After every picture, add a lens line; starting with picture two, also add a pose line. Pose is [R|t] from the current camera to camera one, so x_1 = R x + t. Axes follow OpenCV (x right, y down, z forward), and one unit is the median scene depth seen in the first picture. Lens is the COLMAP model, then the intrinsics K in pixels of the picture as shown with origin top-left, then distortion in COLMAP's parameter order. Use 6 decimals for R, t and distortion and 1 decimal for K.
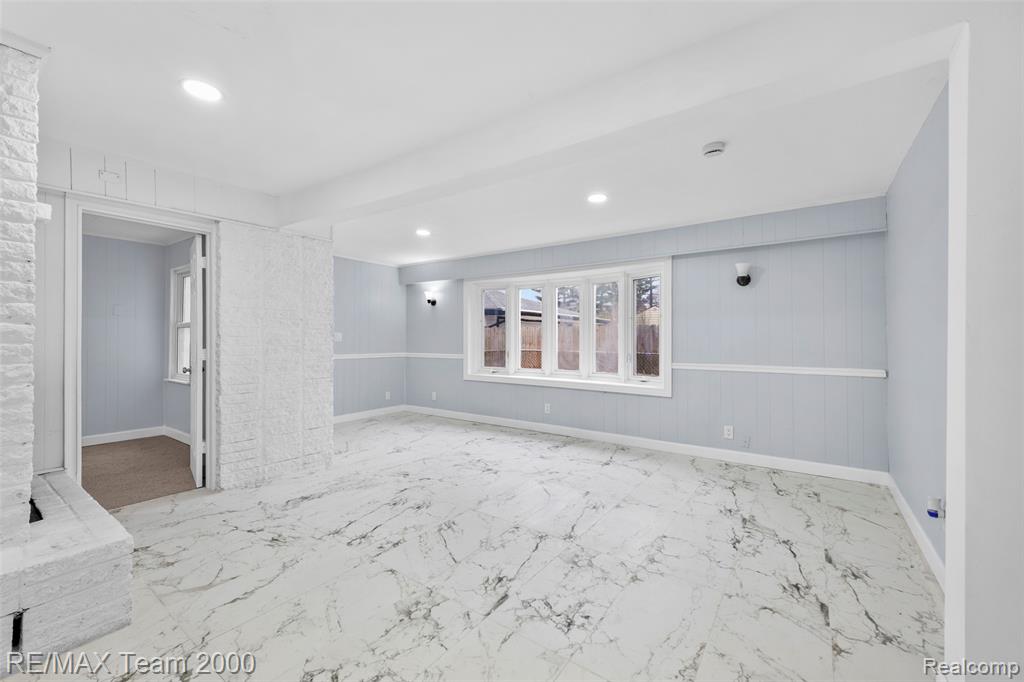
lens RADIAL K [[410.3, 0, 512.7], [0, 410.3, 338.4], [0, 0, 1]] dist [-0.003818, 0.000291]
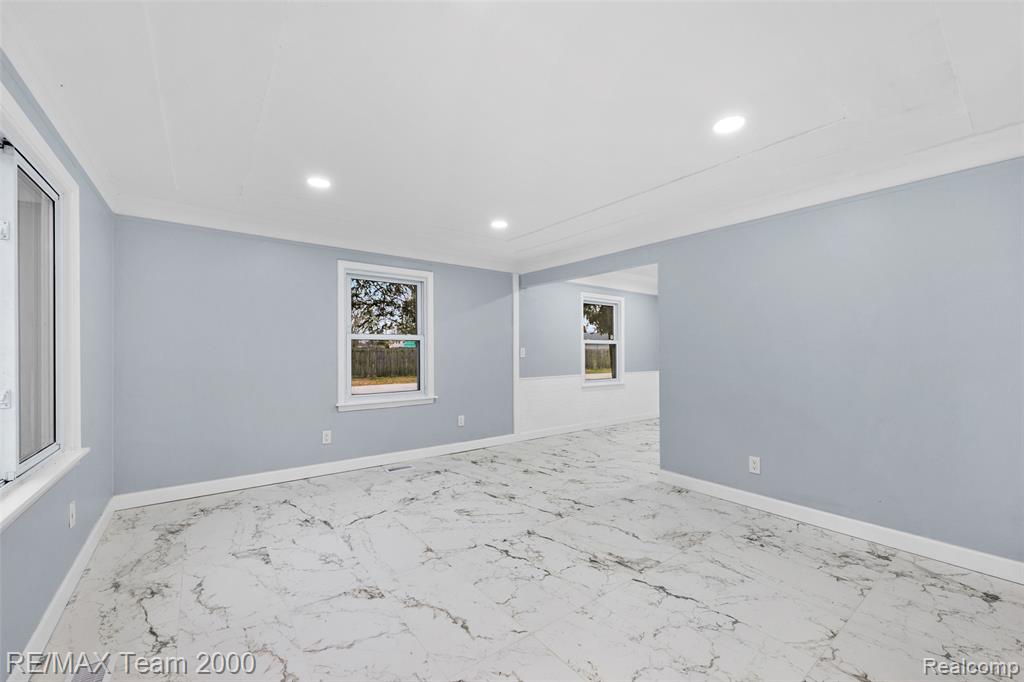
lens RADIAL K [[410.3, 0, 508.9], [0, 410.3, 348.0], [0, 0, 1]] dist [-0.003818, 0.000291]
pose [[-0.297873, -0.008321, -0.954569, 1.015145], [0.002373, 0.999952, -0.009457, -0.000672], [0.954603, -0.005082, -0.297839, 0.325449]]
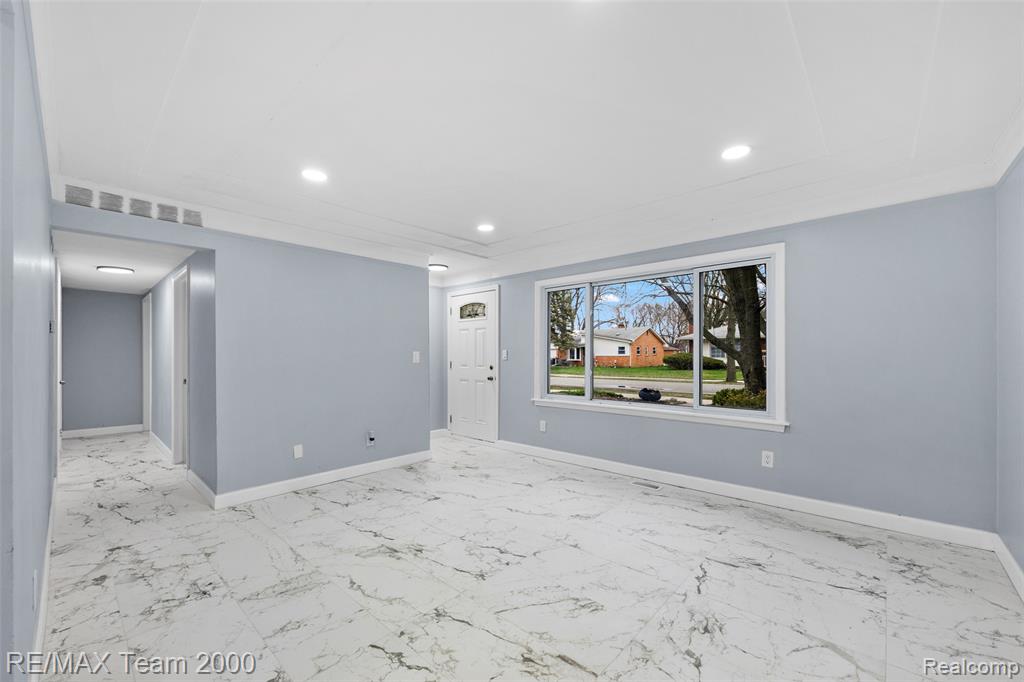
lens RADIAL K [[410.3, 0, 510.8], [0, 410.3, 349.8], [0, 0, 1]] dist [-0.003818, 0.000291]
pose [[0.117405, 0.009139, 0.993042, -0.525621], [-0.000076, 0.999958, -0.009193, -0.007595], [-0.993084, 0.001004, 0.117400, -0.025162]]
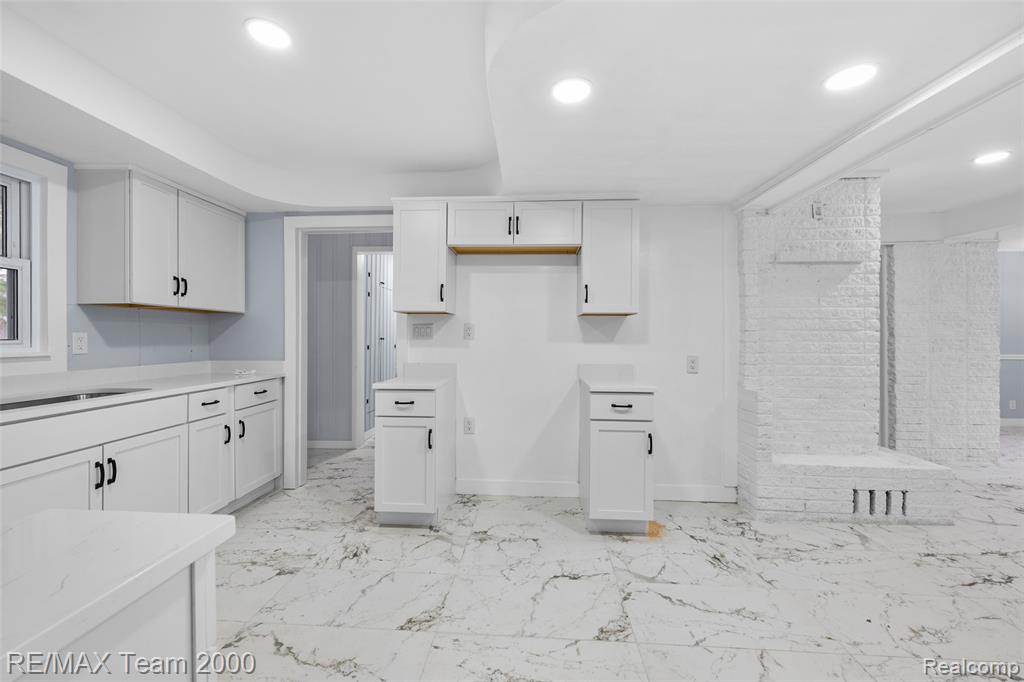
lens RADIAL K [[410.3, 0, 511.0], [0, 410.3, 336.0], [0, 0, 1]] dist [-0.003818, 0.000291]
pose [[0.527792, -0.002224, -0.849371, -0.274922], [0.002657, 0.999996, -0.000968, -0.009228], [0.849370, -0.001746, 0.527795, -0.663745]]
